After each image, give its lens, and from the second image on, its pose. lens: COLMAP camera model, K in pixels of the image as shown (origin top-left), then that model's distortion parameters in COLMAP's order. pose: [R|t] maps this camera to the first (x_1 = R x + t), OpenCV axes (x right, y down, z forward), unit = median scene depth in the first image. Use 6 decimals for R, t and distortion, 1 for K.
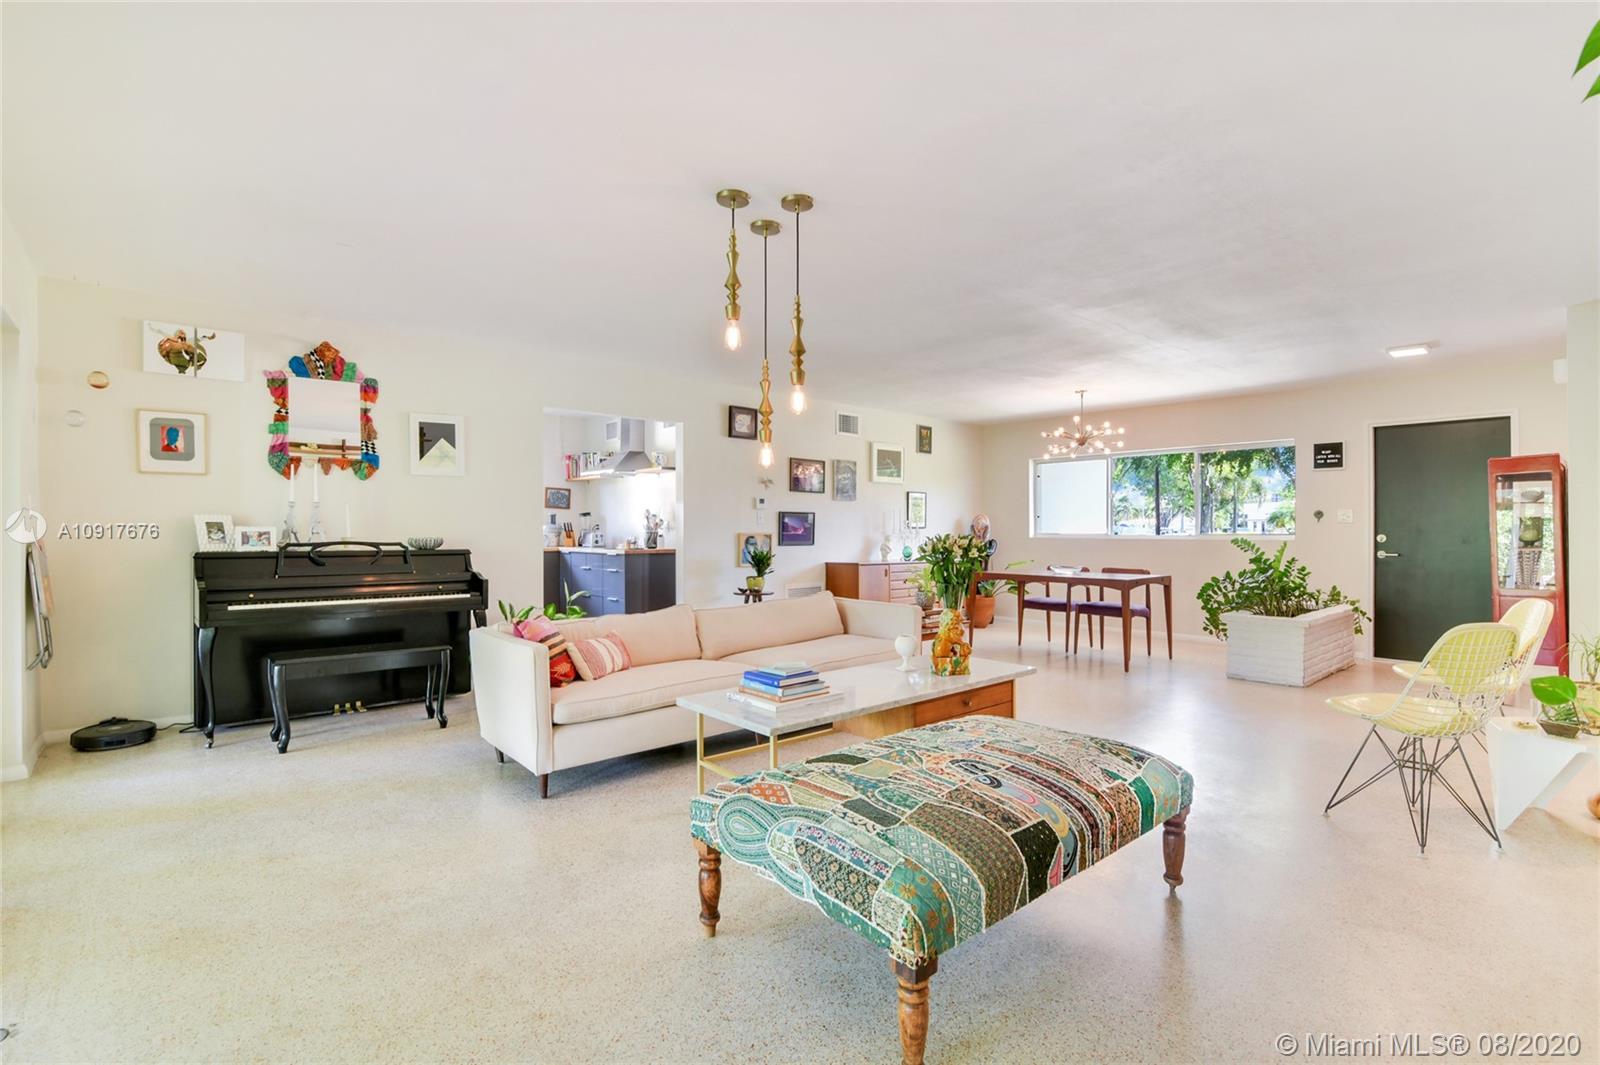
lens RADIAL K [[761.8, 0, 800.0], [0, 761.8, 532.5], [0, 0, 1]] dist [0.000921, 0.000714]
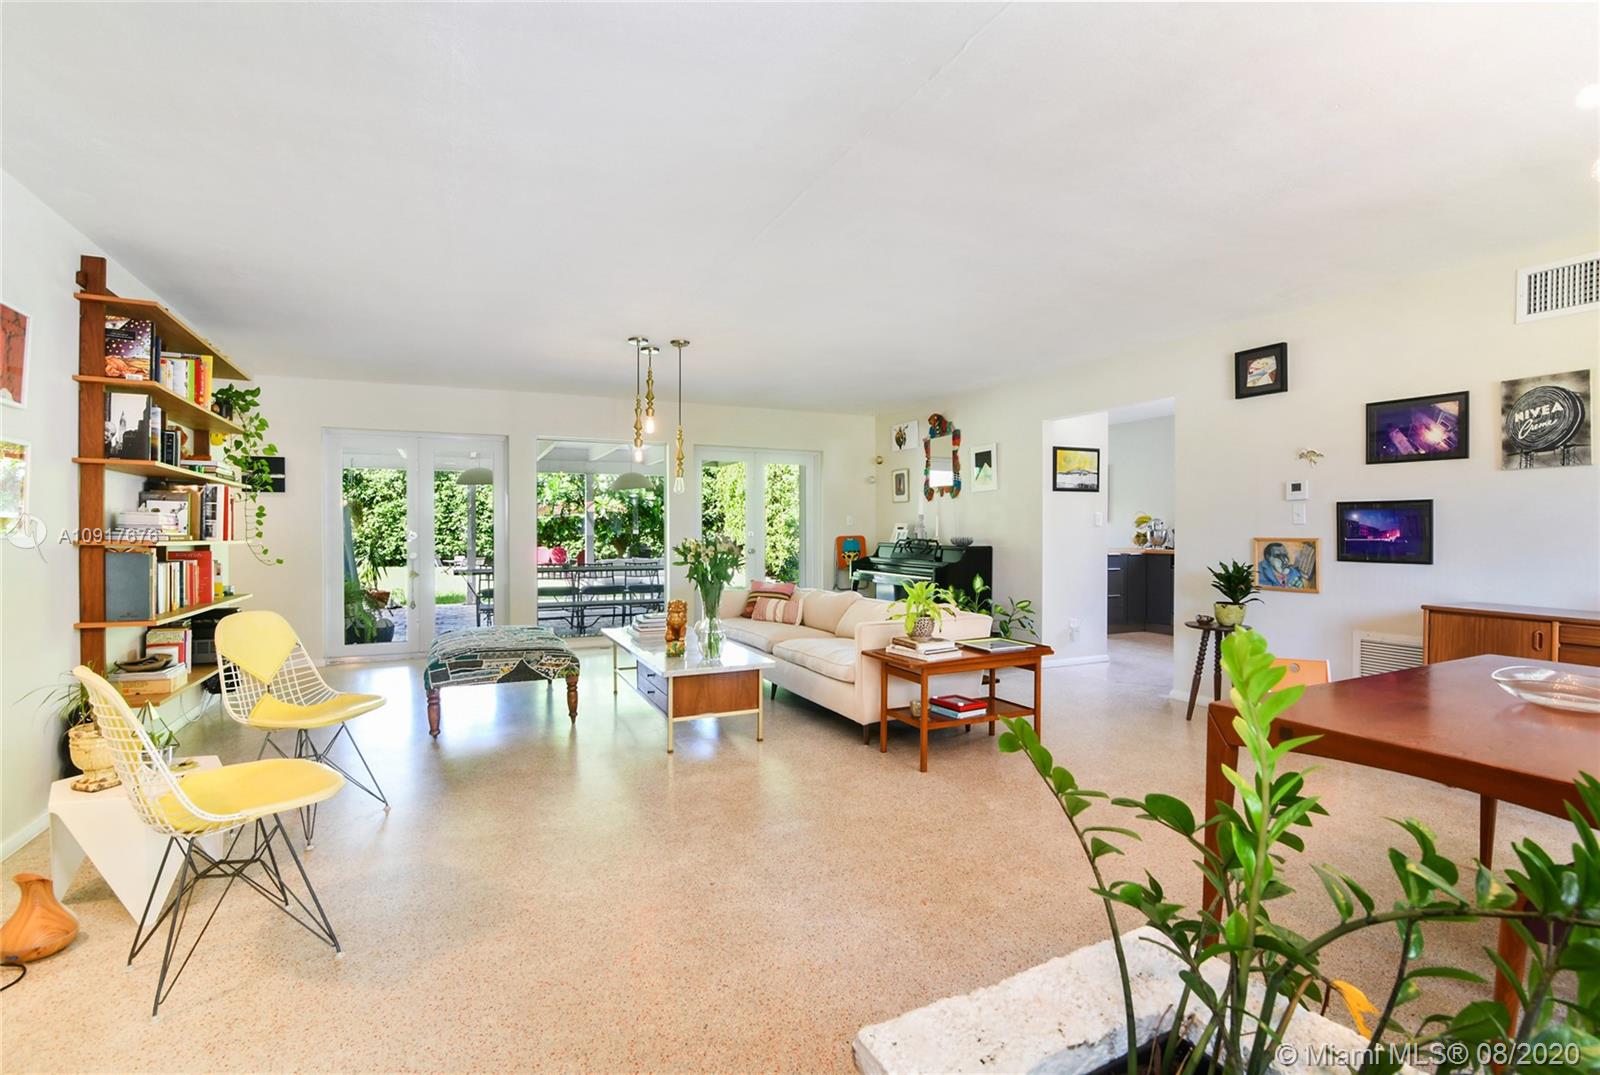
lens RADIAL K [[755.1, 0, 800.0], [0, 755.1, 537.5], [0, 0, 1]] dist [0.000494, 0.000135]
pose [[-0.280722, 0.011954, -0.959715, 0.700704], [-0.003396, 0.999904, 0.013448, -0.007671], [0.959783, 0.007035, -0.280654, 0.840020]]
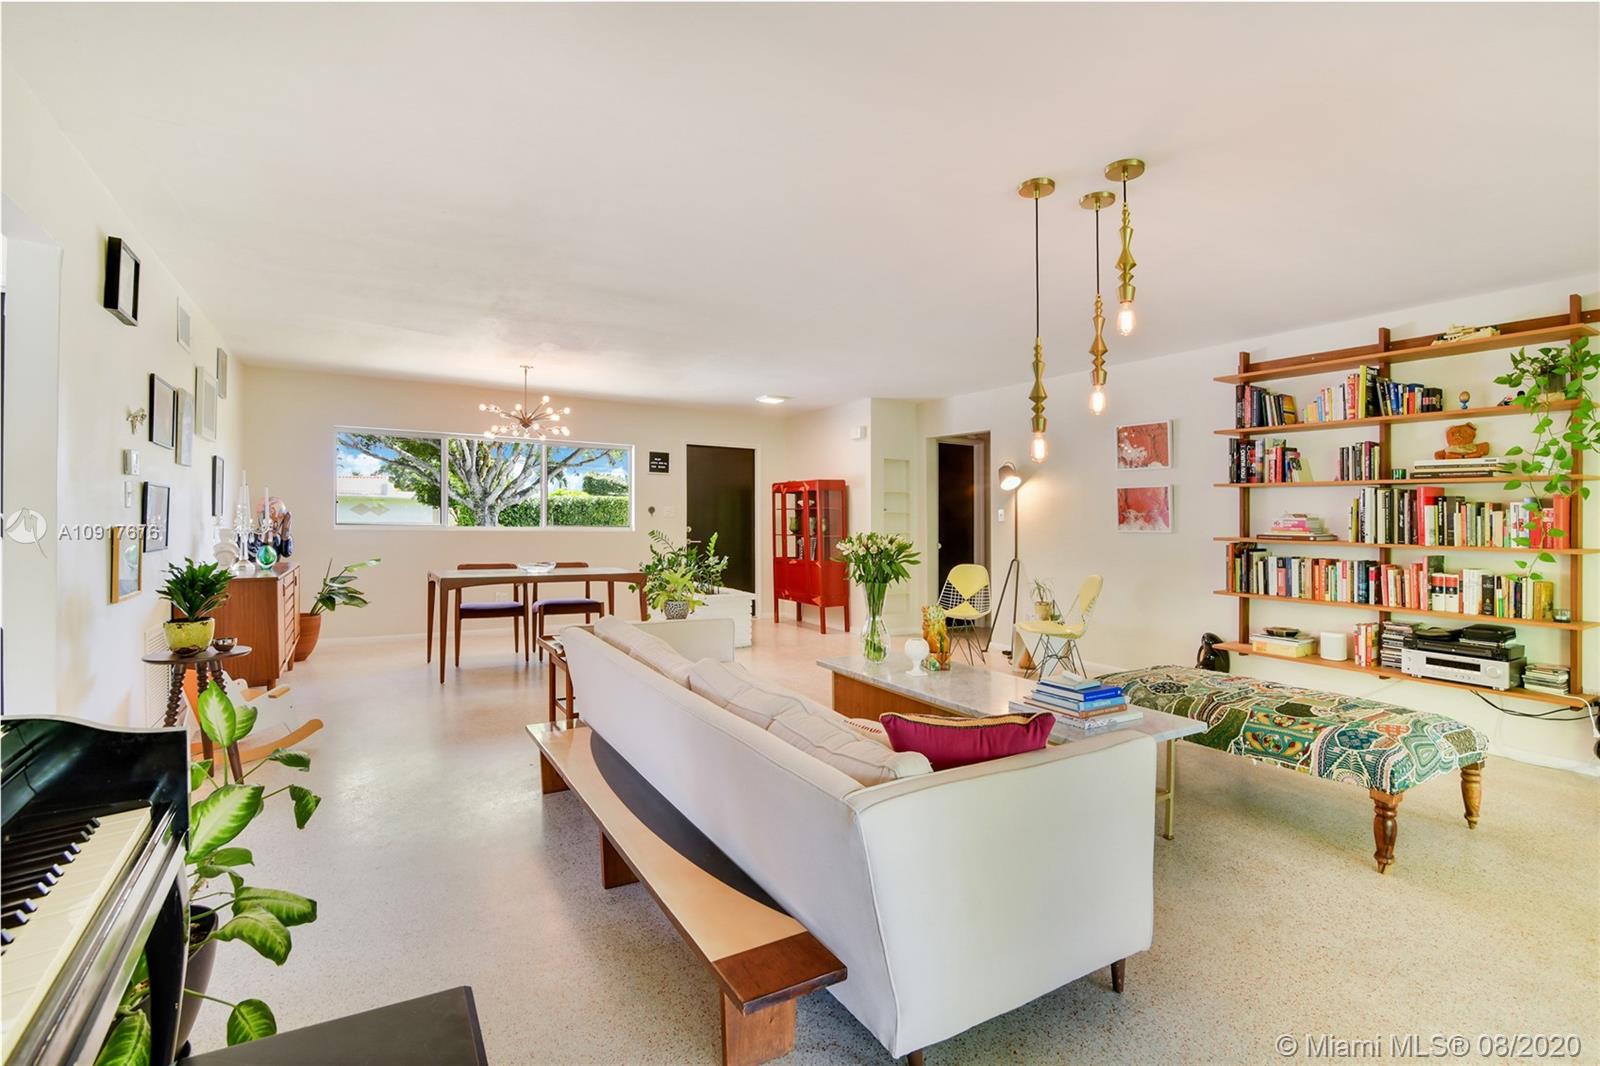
lens RADIAL K [[761.8, 0, 800.0], [0, 761.8, 533.0], [0, 0, 1]] dist [0.000921, 0.000714]
pose [[0.193452, -0.012503, 0.981030, -0.474835], [-0.009863, 0.999843, 0.014688, -0.007440], [-0.981060, -0.012517, 0.193298, 0.542955]]
